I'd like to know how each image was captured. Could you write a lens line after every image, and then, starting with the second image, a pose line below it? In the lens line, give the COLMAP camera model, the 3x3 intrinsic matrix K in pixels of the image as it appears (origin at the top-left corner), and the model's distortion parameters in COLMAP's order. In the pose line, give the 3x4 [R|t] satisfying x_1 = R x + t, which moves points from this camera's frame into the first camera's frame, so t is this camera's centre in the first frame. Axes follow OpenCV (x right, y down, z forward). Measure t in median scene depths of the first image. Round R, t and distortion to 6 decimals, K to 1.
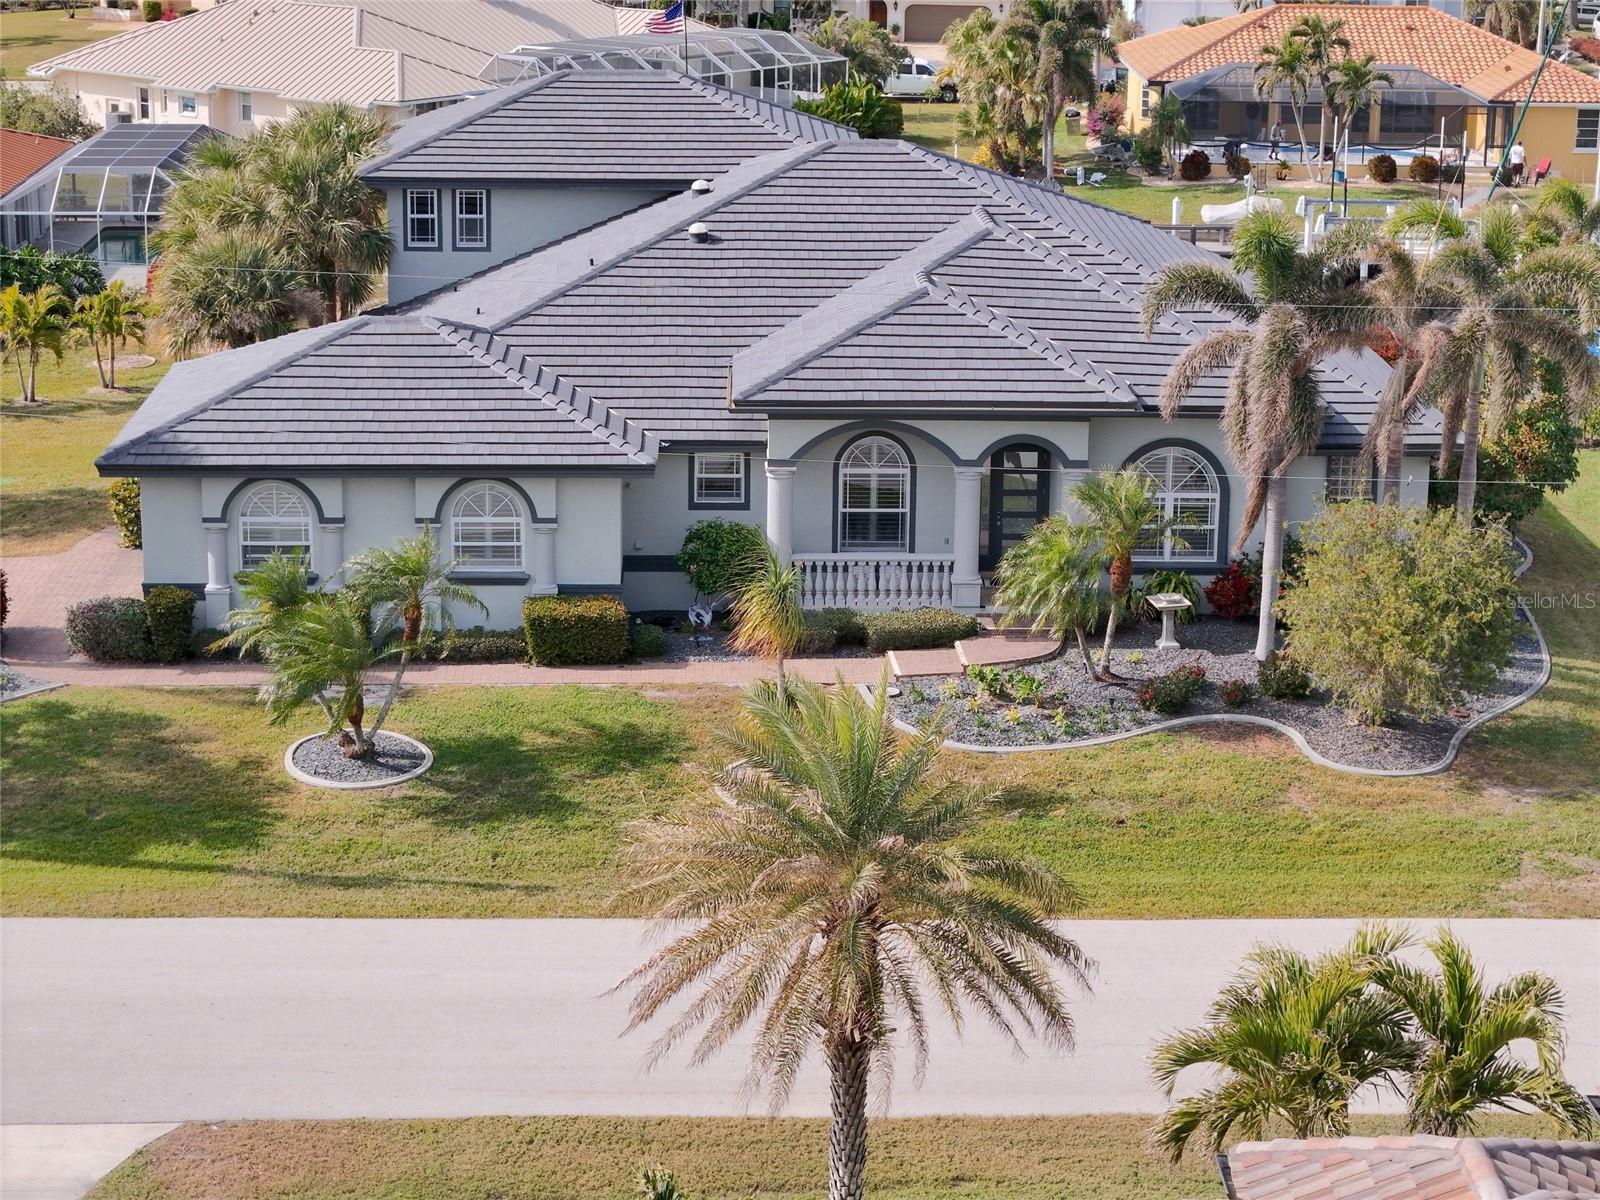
lens RADIAL K [[3220.1, 0, 800.0], [0, 3220.1, 600.0], [0, 0, 1]] dist [-0.321039, 1.874805]
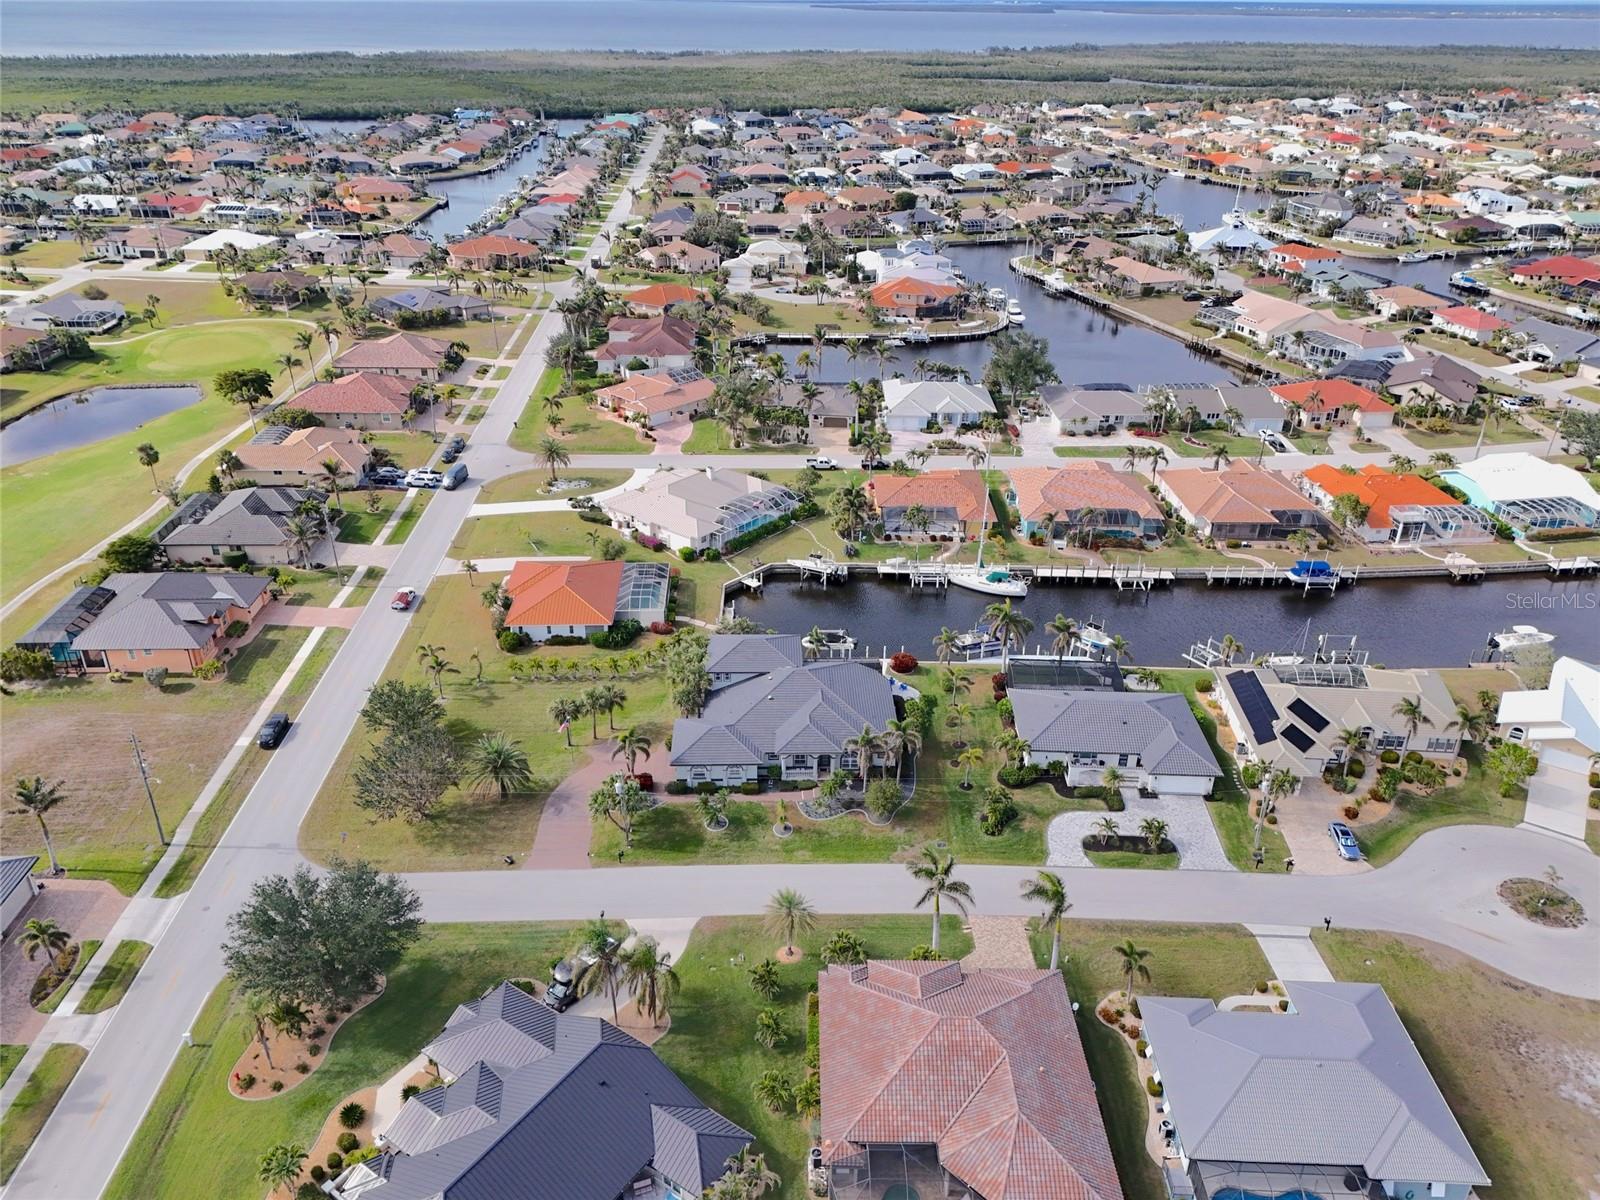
lens RADIAL K [[1171.9, 0, 800.0], [0, 1171.9, 600.0], [0, 0, 1]] dist [0.088842, -0.106139]
pose [[0.999995, 0.002634, -0.001739, 0.026921], [-0.002213, 0.978053, 0.208343, -0.789102], [0.002250, -0.208338, 0.978054, -1.071960]]
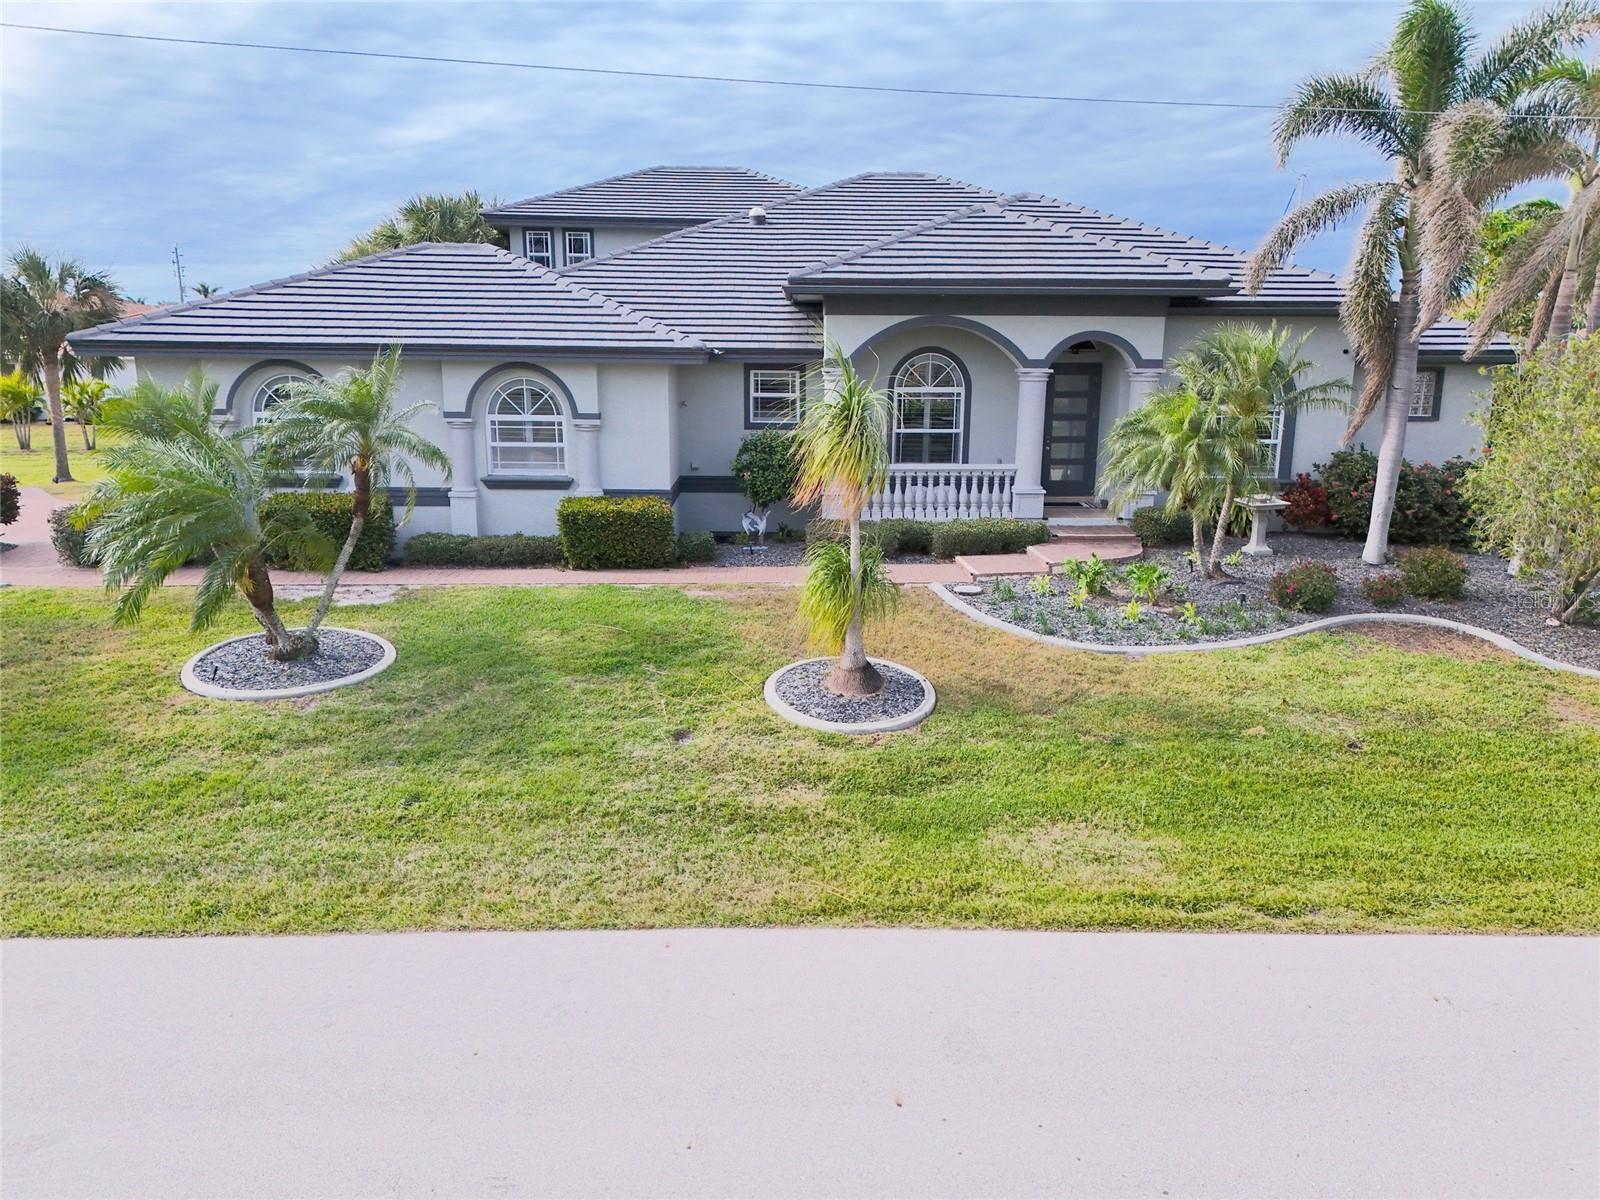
lens RADIAL K [[1171.9, 0, 800.0], [0, 1171.9, 600.0], [0, 0, 1]] dist [0.088842, -0.106139]
pose [[0.999946, -0.001106, -0.010376, -0.013944], [0.000615, 0.998888, -0.047134, 0.044404], [0.010417, 0.047125, 0.998835, 0.659371]]
